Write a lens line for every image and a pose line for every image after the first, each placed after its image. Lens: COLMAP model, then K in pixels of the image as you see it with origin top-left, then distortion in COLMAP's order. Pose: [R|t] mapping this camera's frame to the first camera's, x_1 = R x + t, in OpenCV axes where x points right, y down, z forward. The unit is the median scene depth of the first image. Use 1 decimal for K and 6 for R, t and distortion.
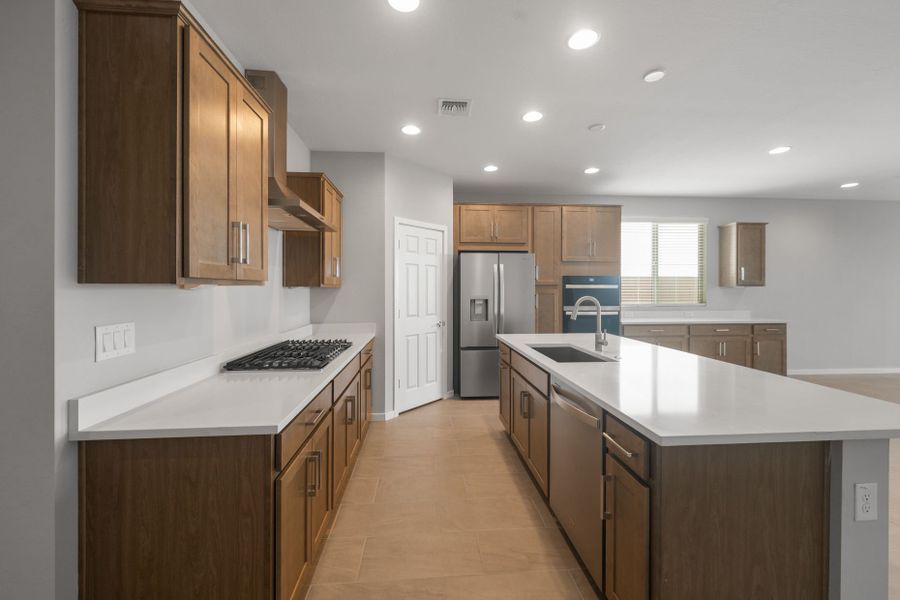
lens RADIAL K [[361.5, 0, 445.6], [0, 361.5, 290.8], [0, 0, 1]] dist [0.003104, -0.001534]
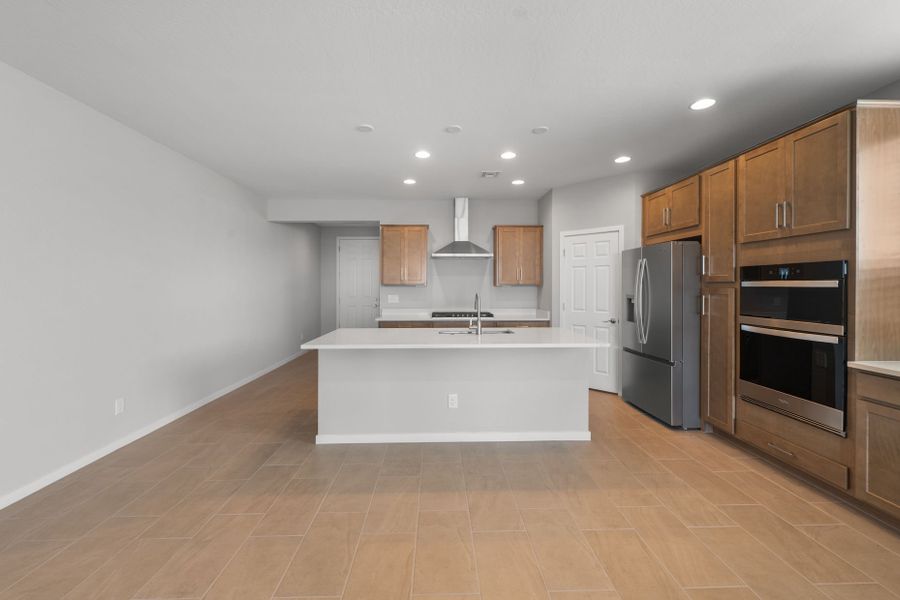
lens RADIAL K [[361.5, 0, 447.4], [0, 361.5, 290.8], [0, 0, 1]] dist [0.003104, -0.001534]
pose [[-0.044819, 0.014467, -0.998890, 1.049415], [-0.004965, 0.999880, 0.014704, -0.007601], [0.998983, 0.005618, -0.044742, 0.565704]]
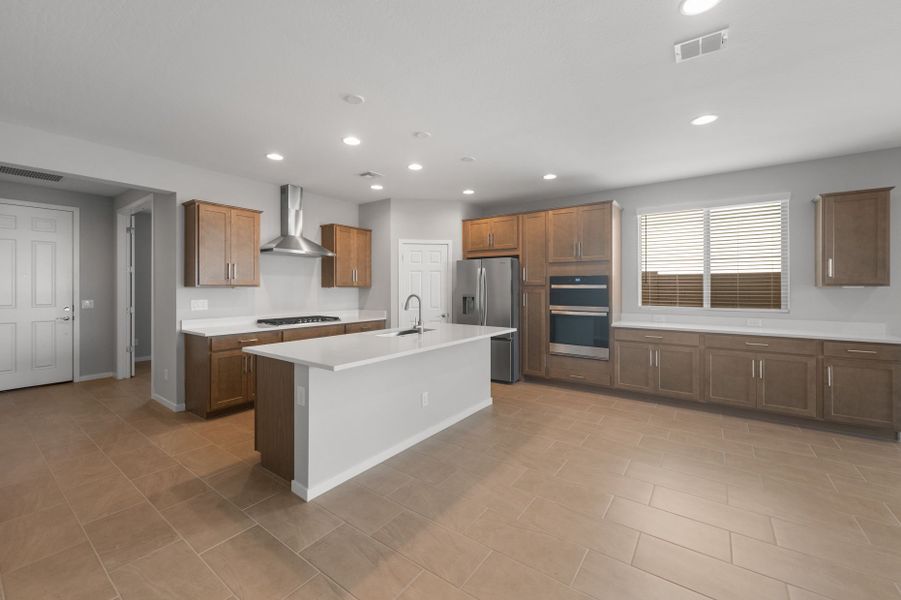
lens RADIAL K [[361.9, 0, 445.8], [0, 361.9, 289.8], [0, 0, 1]] dist [0.003104, -0.001534]
pose [[0.761669, 0.005255, -0.647945, 0.841038], [-0.005554, 0.999983, 0.001582, -0.002652], [0.647943, 0.002394, 0.761685, -0.000740]]
